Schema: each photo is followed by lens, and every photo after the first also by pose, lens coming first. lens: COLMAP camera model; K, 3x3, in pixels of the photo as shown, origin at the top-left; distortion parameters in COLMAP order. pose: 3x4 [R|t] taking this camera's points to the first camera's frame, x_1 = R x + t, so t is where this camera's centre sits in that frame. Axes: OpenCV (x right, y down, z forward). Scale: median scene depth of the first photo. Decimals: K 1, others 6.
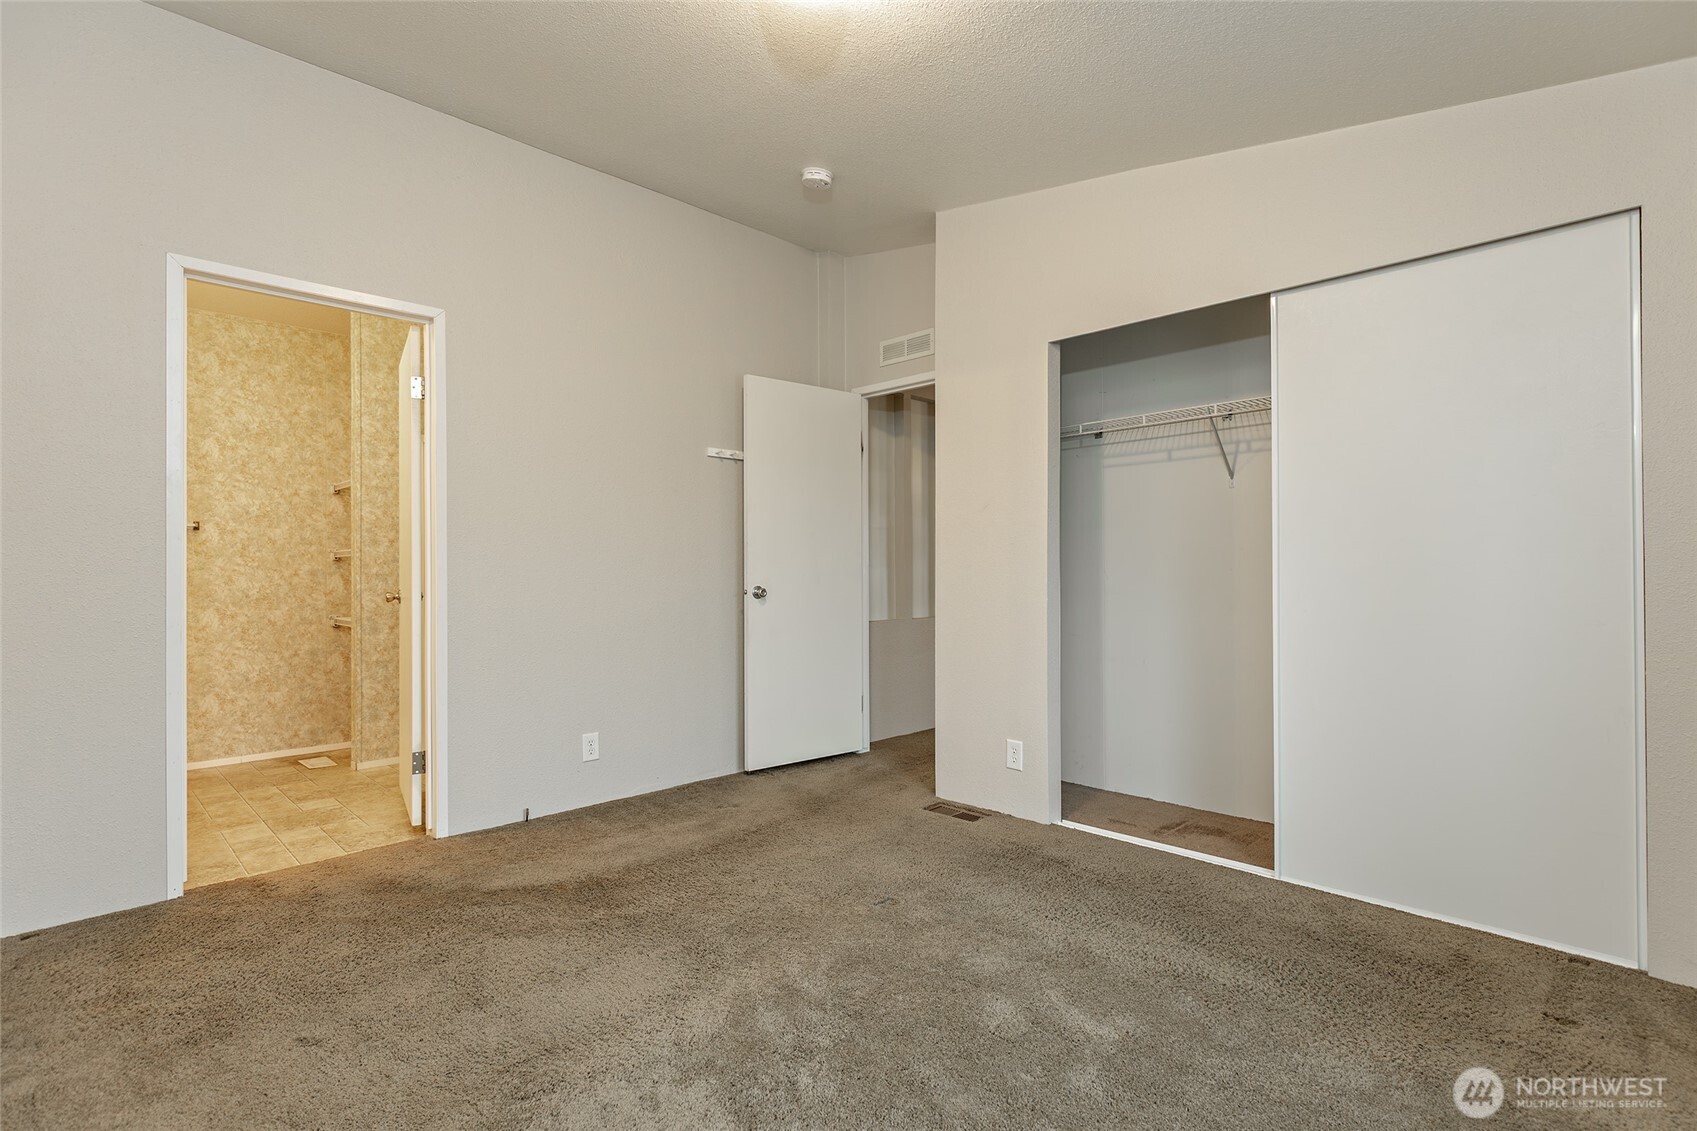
lens RADIAL K [[832.9, 0, 866.0], [0, 832.9, 568.3], [0, 0, 1]] dist [0.000552, -0.001656]
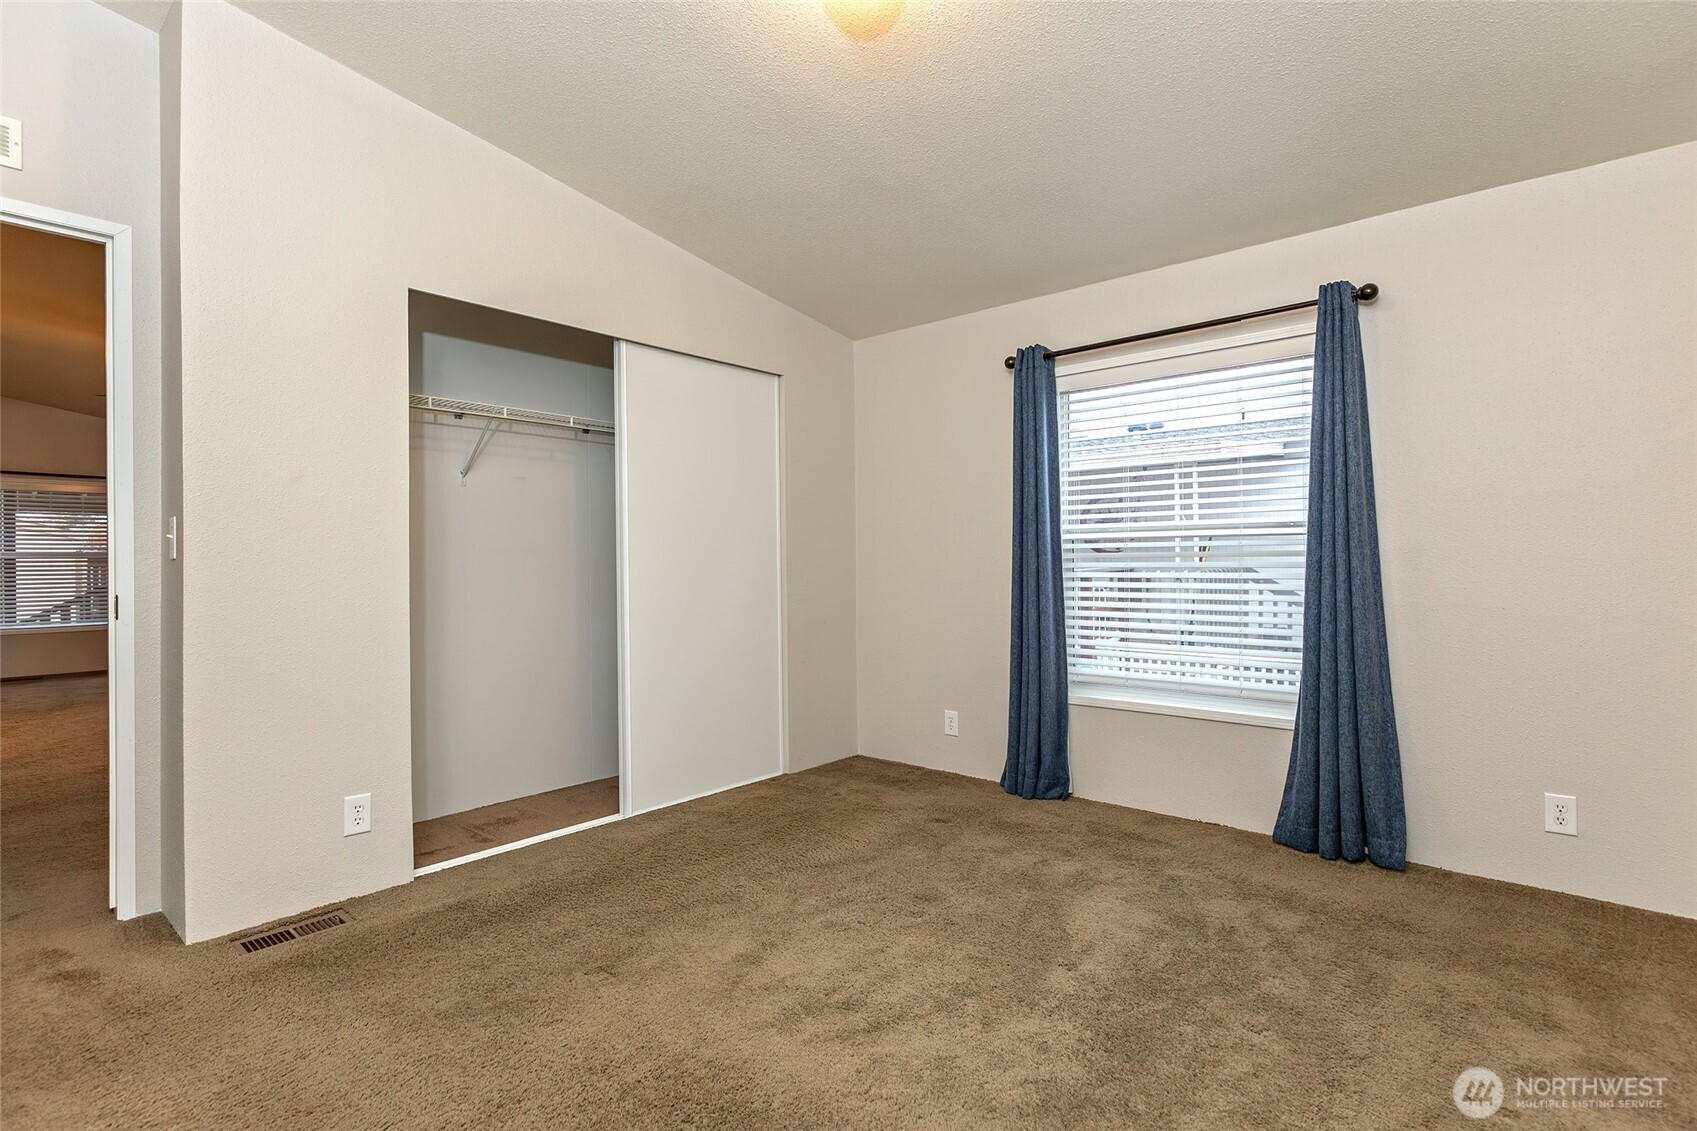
lens RADIAL K [[832.9, 0, 845.4], [0, 832.9, 551.3], [0, 0, 1]] dist [0.000552, -0.001656]
pose [[-0.091749, 0.017400, 0.995630, -0.640672], [0.006633, 0.999836, -0.016862, 0.004478], [-0.995760, 0.005056, -0.091850, 0.665728]]
